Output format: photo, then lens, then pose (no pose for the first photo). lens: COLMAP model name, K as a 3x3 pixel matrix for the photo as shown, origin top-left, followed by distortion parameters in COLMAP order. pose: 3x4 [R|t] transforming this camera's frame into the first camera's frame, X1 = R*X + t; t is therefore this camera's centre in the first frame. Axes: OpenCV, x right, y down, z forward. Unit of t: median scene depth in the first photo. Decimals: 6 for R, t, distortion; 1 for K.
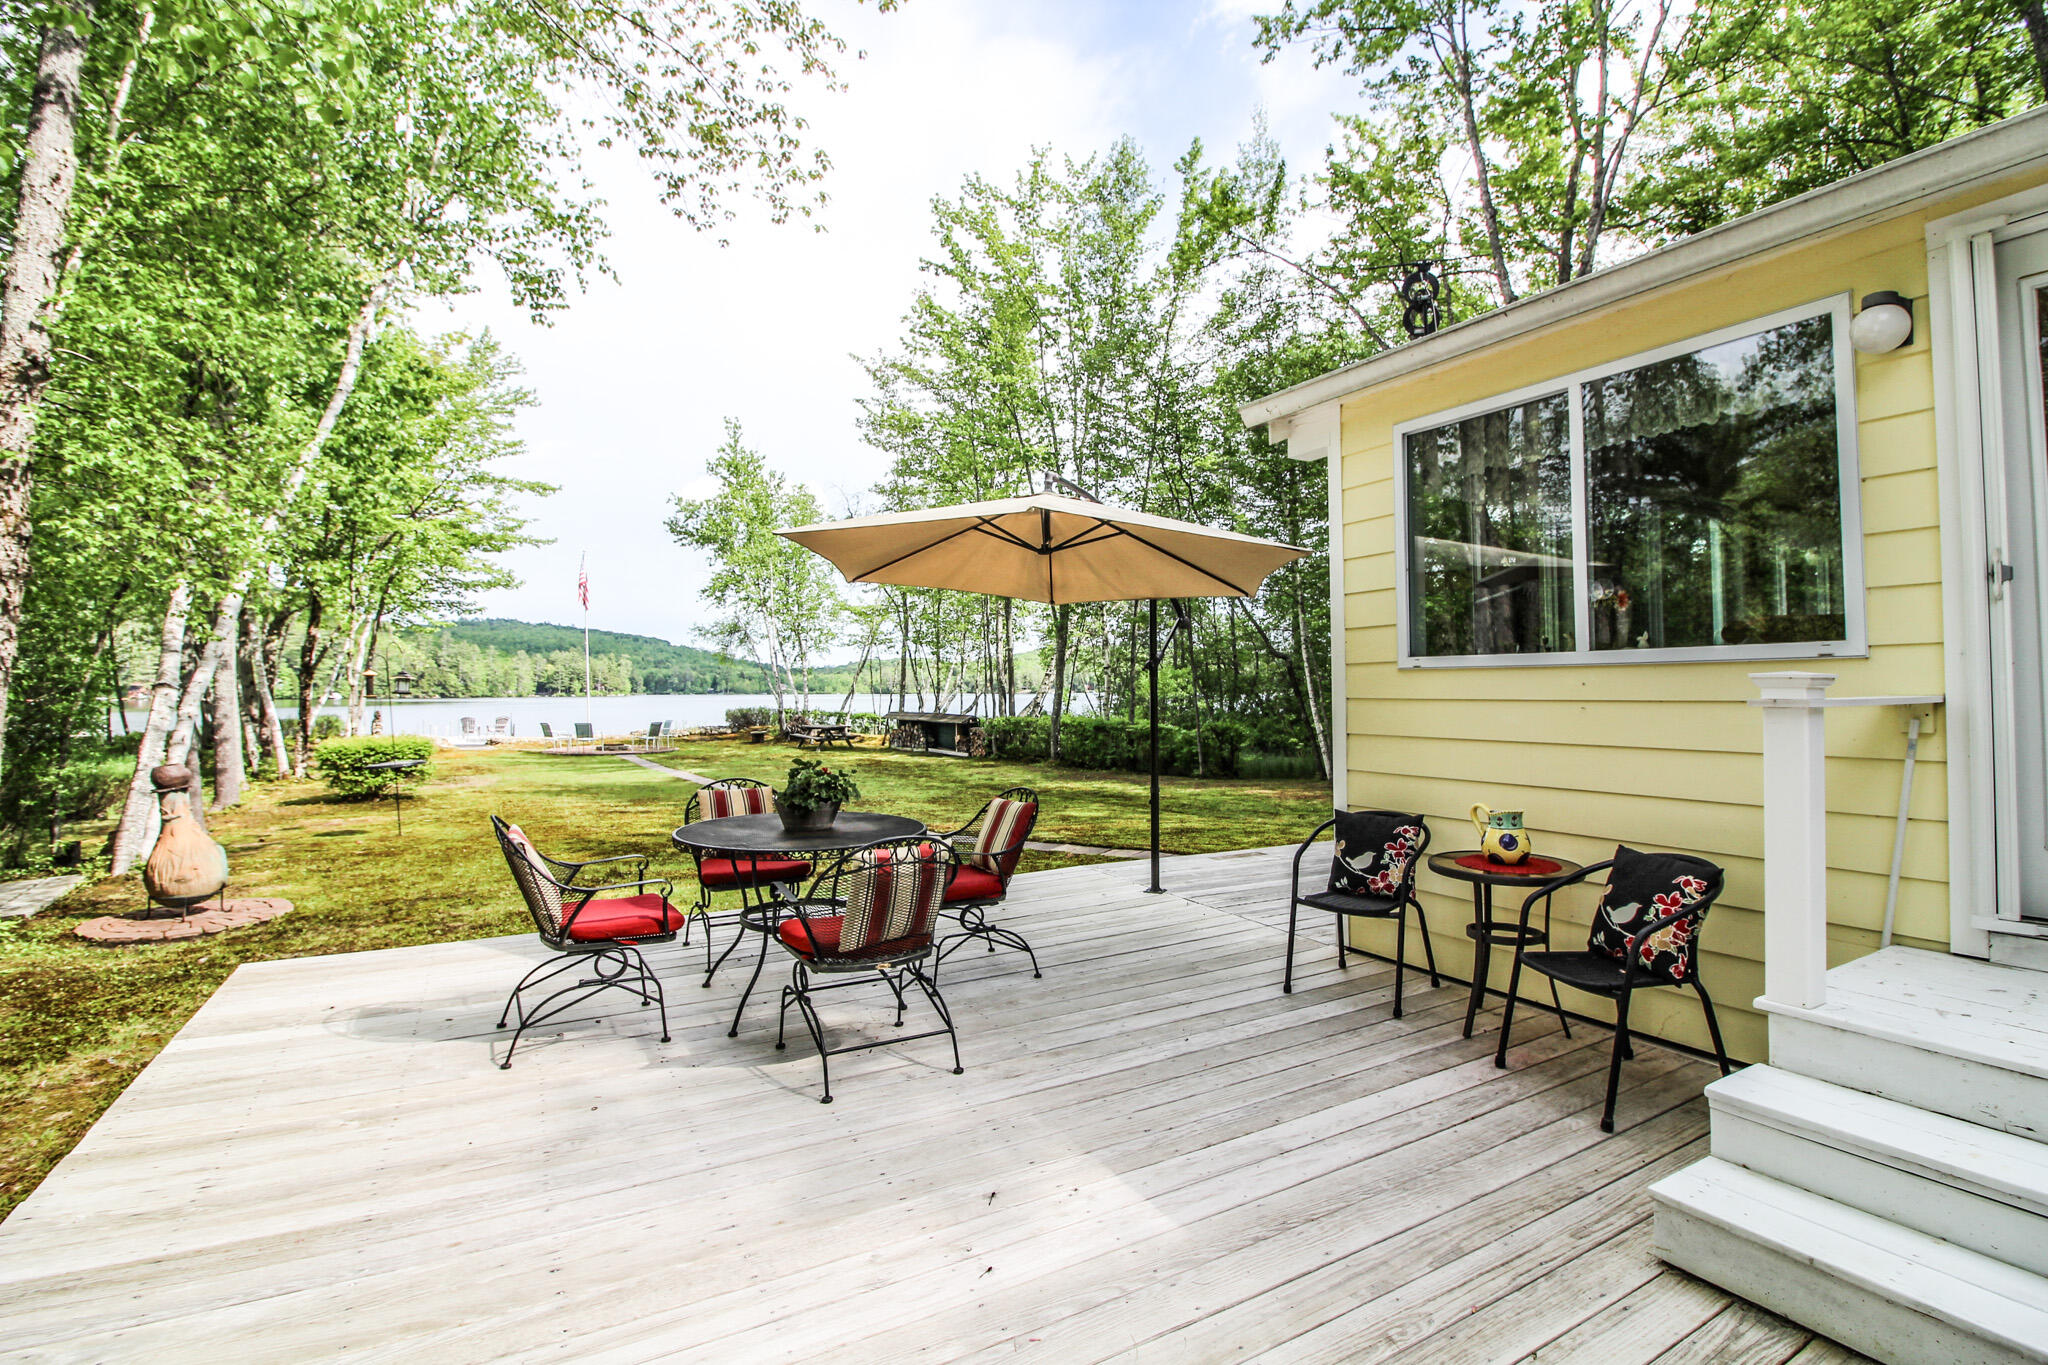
lens RADIAL K [[944.3, 0, 1034.6], [0, 944.3, 684.3], [0, 0, 1]] dist [-0.016540, -0.005518]
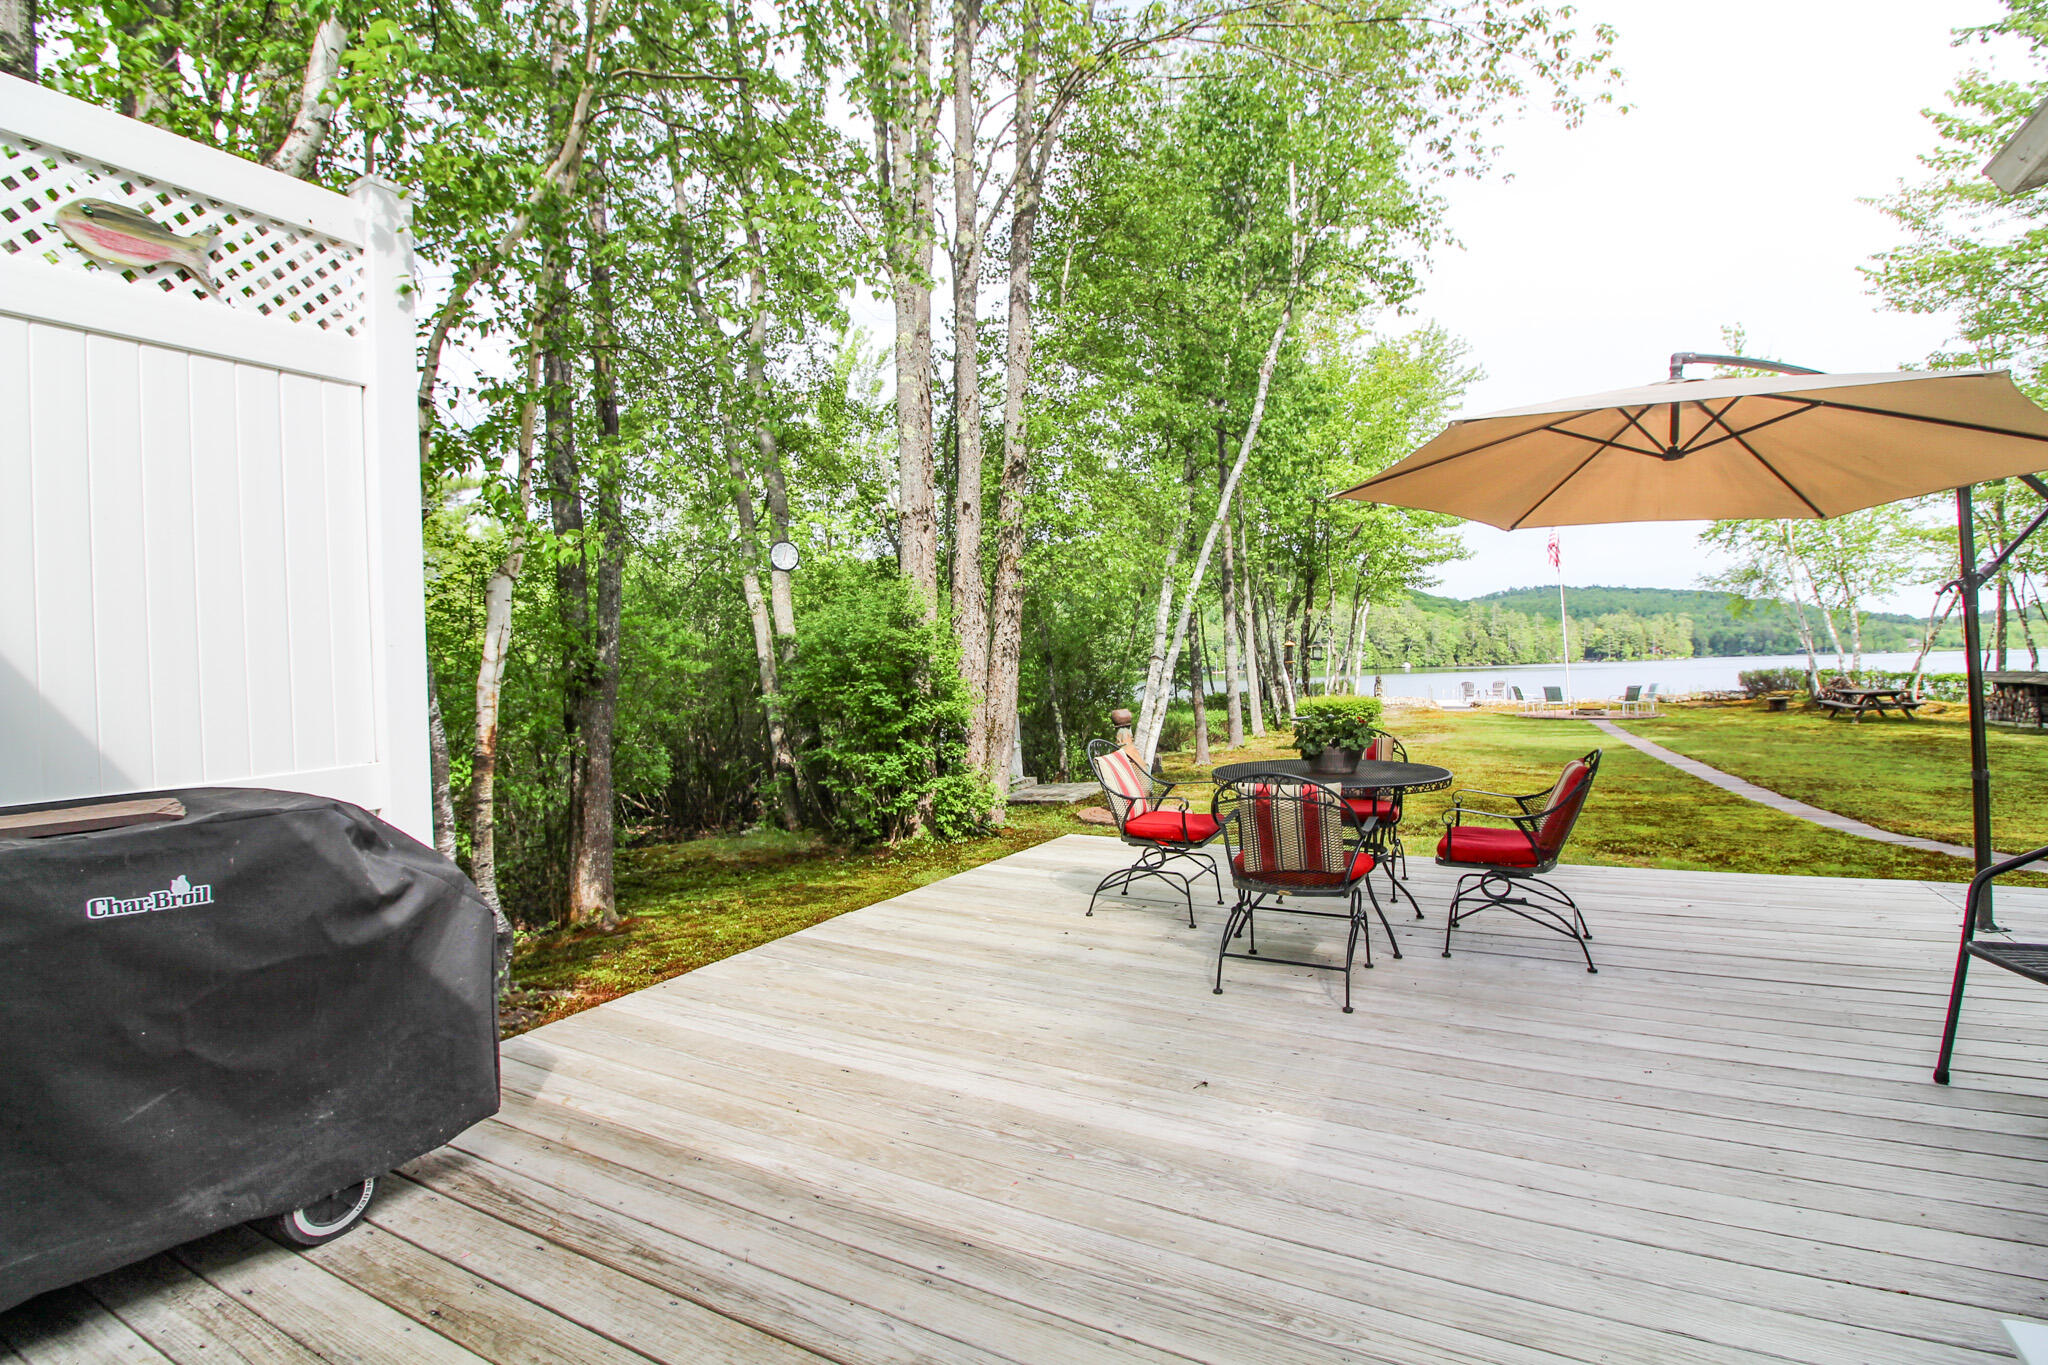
lens RADIAL K [[944.3, 0, 1036.1], [0, 944.3, 691.5], [0, 0, 1]] dist [-0.016540, -0.005518]
pose [[0.521904, 0.004539, -0.852992, 0.187289], [0.032625, 0.999148, 0.025278, 0.009012], [0.852380, -0.041022, 0.521312, 0.059905]]
